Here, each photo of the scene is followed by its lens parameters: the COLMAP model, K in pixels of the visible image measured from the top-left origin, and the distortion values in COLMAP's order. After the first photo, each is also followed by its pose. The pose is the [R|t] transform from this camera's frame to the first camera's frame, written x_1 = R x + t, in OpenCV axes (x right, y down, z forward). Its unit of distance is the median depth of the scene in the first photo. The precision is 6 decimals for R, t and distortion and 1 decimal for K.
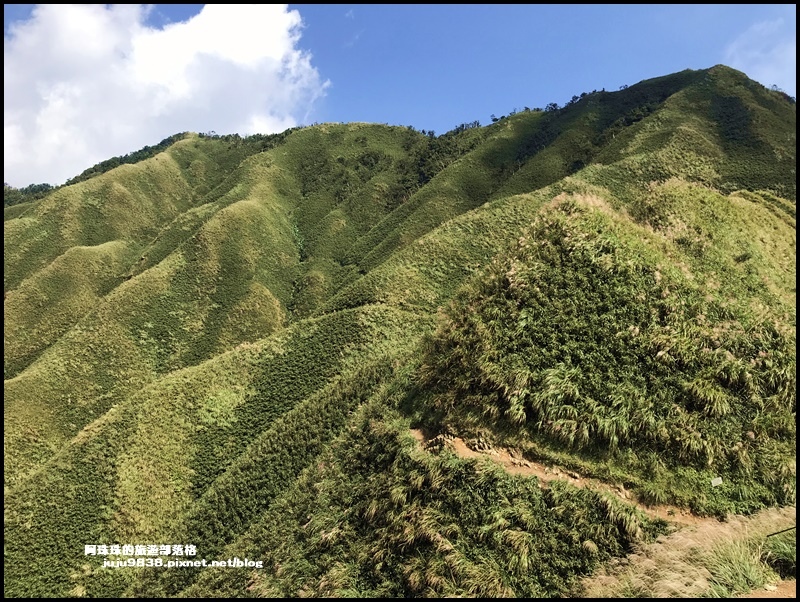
lens RADIAL K [[645.0, 0, 394.8], [0, 645.0, 295.9], [0, 0, 1]] dist [0.035555, -0.033615]
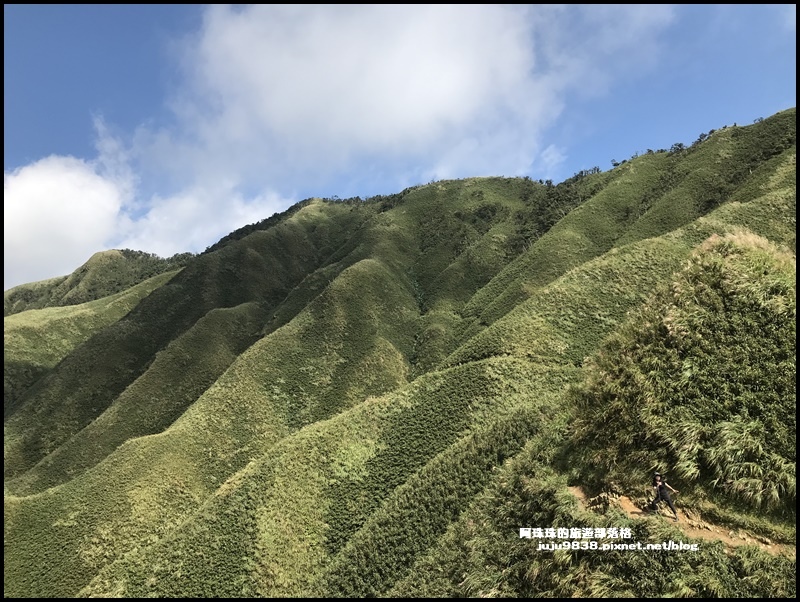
lens RADIAL K [[645.0, 0, 395.2], [0, 645.0, 295.9], [0, 0, 1]] dist [0.035555, -0.033615]
pose [[0.983230, -0.036649, -0.178651, -0.011518], [0.021850, 0.996217, -0.084114, 0.000254], [0.181057, 0.078800, 0.980311, -0.002405]]
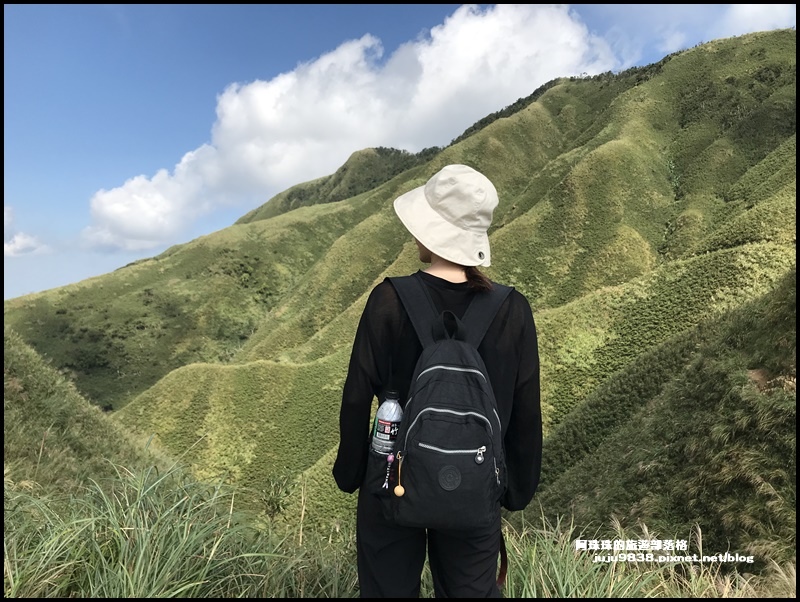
lens RADIAL K [[645.0, 0, 397.1], [0, 645.0, 304.0], [0, 0, 1]] dist [0.035555, -0.033615]
pose [[0.847823, 0.023369, -0.529764, 0.022225], [0.025929, 0.996007, 0.085432, 0.007799], [0.529645, -0.086167, 0.843831, -0.000252]]
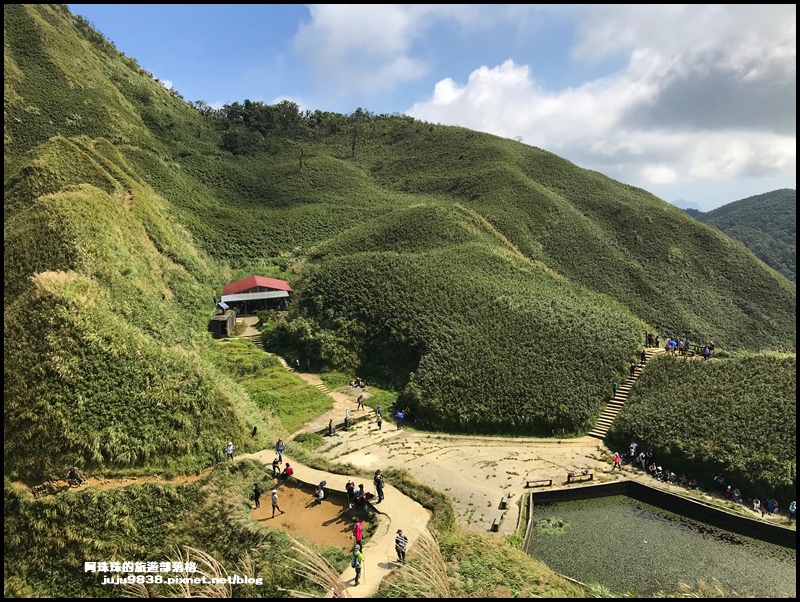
lens RADIAL K [[645.0, 0, 391.2], [0, 645.0, 295.7], [0, 0, 1]] dist [0.035555, -0.033615]
pose [[0.521238, -0.155140, 0.839192, -0.192616], [-0.026913, 0.979860, 0.197861, -0.148286], [-0.852987, -0.125718, 0.506565, -0.136336]]
